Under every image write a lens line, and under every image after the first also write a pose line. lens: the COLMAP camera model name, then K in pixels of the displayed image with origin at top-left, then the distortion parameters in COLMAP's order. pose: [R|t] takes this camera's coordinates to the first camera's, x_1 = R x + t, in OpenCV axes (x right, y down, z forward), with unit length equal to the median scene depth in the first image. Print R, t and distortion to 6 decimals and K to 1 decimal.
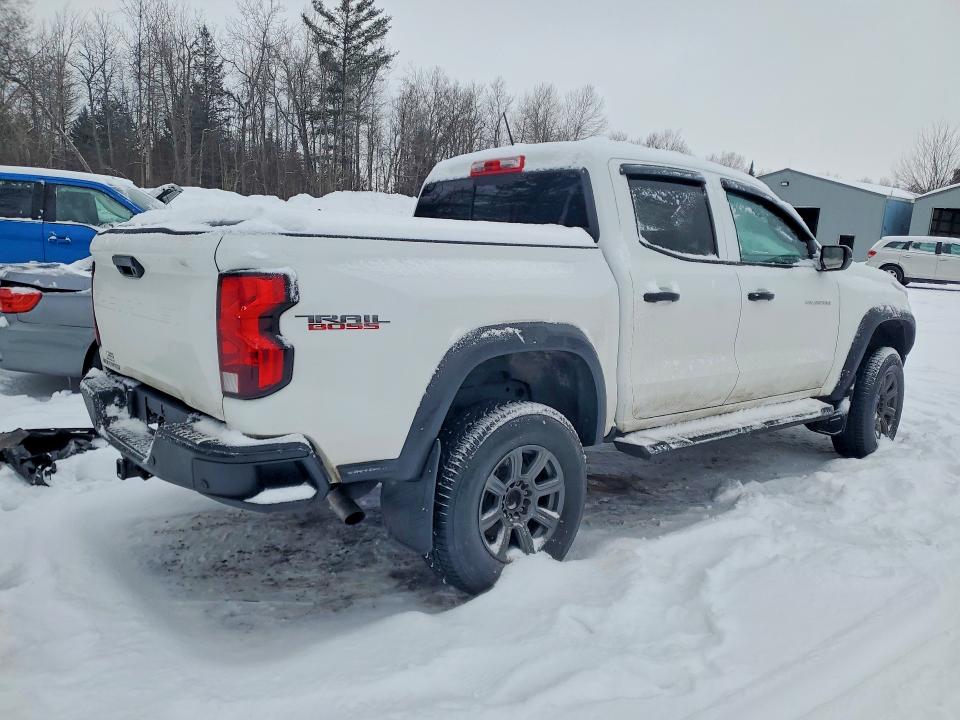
lens RADIAL K [[747.6, 0, 480.0], [0, 747.6, 360.0], [0, 0, 1]] dist [0.013758, -0.005034]
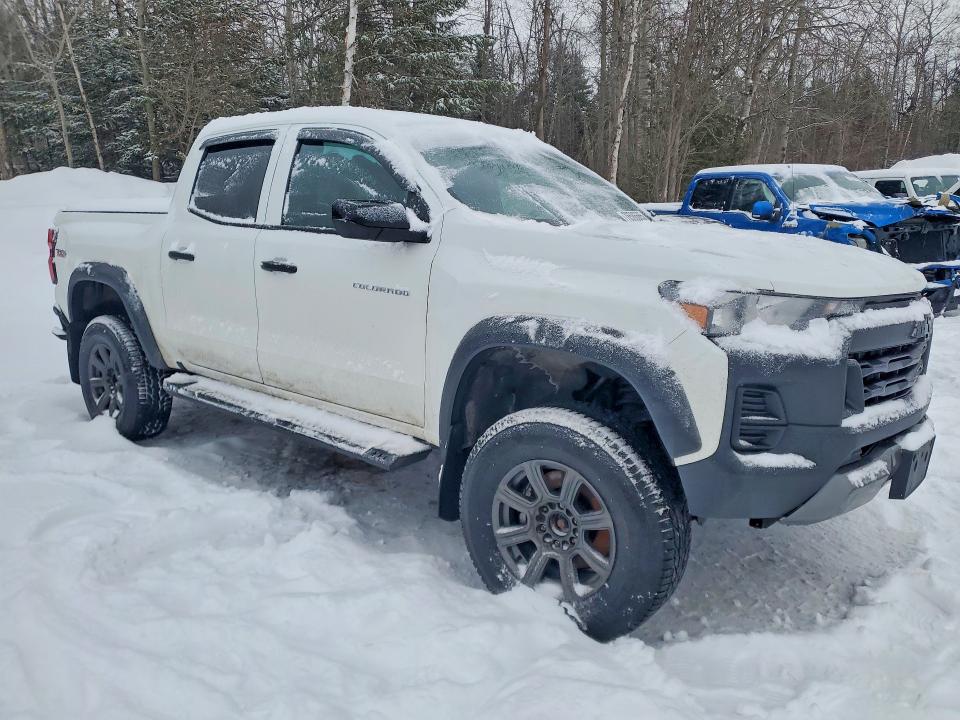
lens RADIAL K [[747.6, 0, 480.0], [0, 747.6, 360.0], [0, 0, 1]] dist [0.013758, -0.005034]
pose [[0.167290, 0.155302, -0.973599, 1.316335], [-0.154599, 0.979431, 0.129668, -0.133793], [0.973711, 0.128825, 0.187859, 1.138760]]
